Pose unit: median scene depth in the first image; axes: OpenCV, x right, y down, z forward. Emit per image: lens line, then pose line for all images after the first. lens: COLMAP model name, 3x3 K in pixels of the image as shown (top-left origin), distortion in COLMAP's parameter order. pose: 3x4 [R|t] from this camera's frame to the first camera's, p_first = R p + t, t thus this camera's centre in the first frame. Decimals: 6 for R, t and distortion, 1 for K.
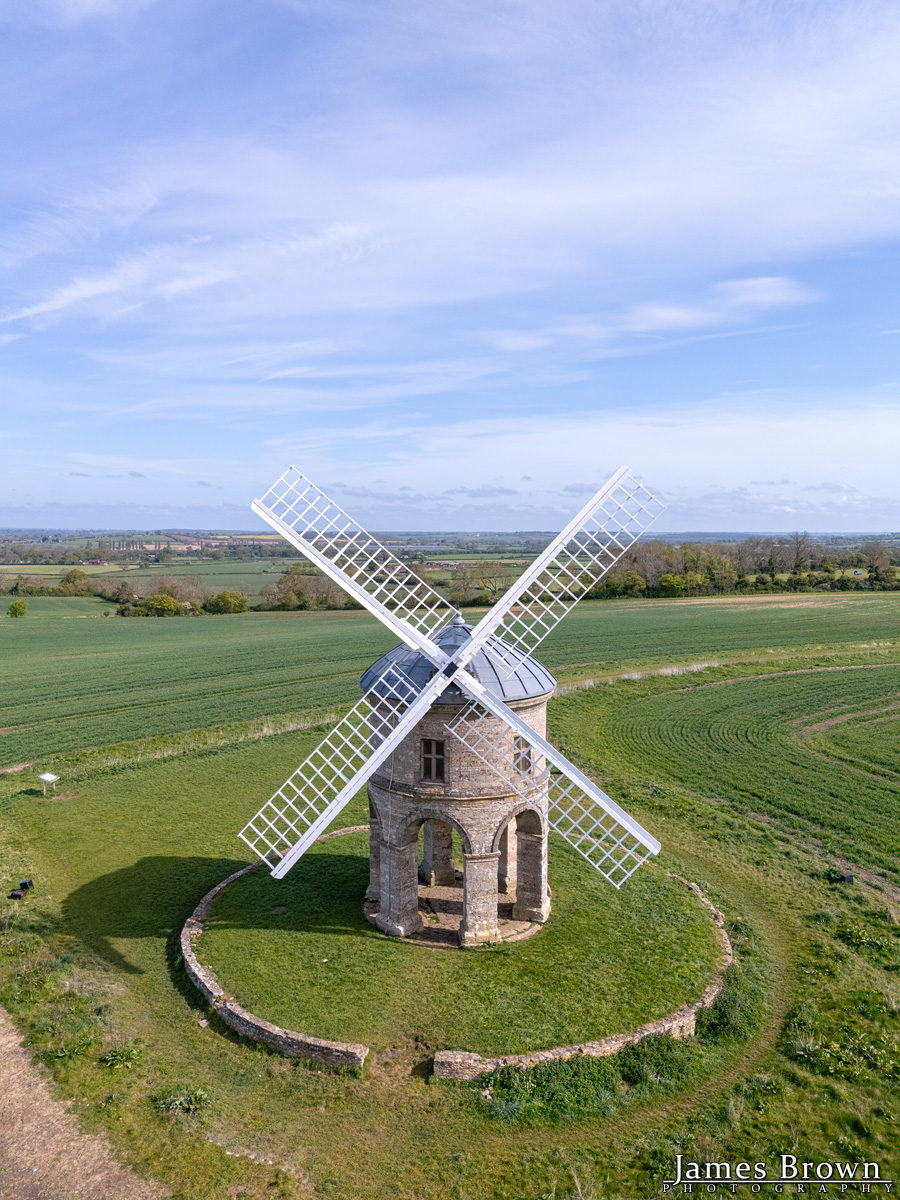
lens RADIAL K [[903.5, 0, 436.6], [0, 903.5, 603.2], [0, 0, 1]] dist [0.073197, -0.069288]
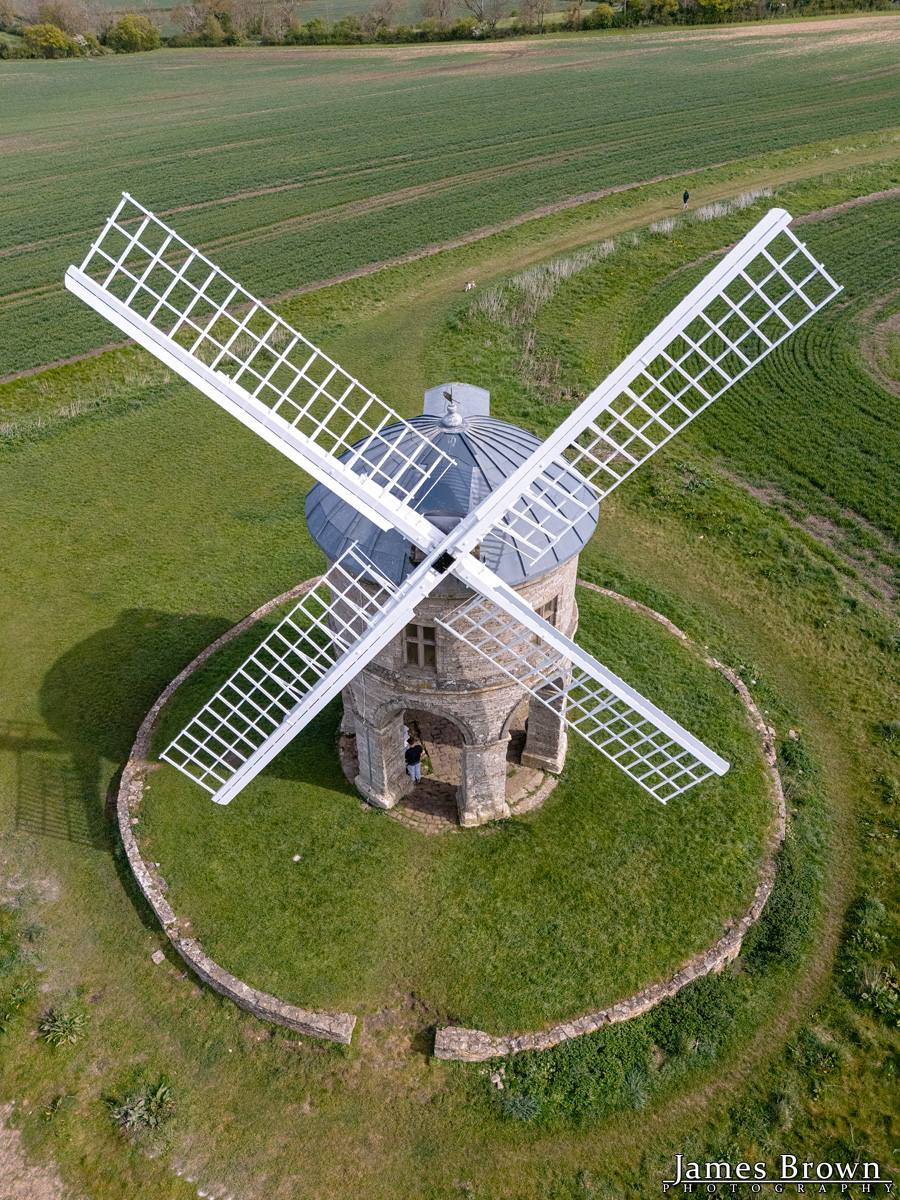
lens RADIAL K [[903.5, 0, 436.6], [0, 903.5, 603.2], [0, 0, 1]] dist [0.073197, -0.069288]
pose [[0.999342, -0.033153, 0.014692, -0.000002], [0.018912, 0.822188, 0.568902, -0.264349], [-0.030940, -0.568250, 0.822274, 0.454926]]
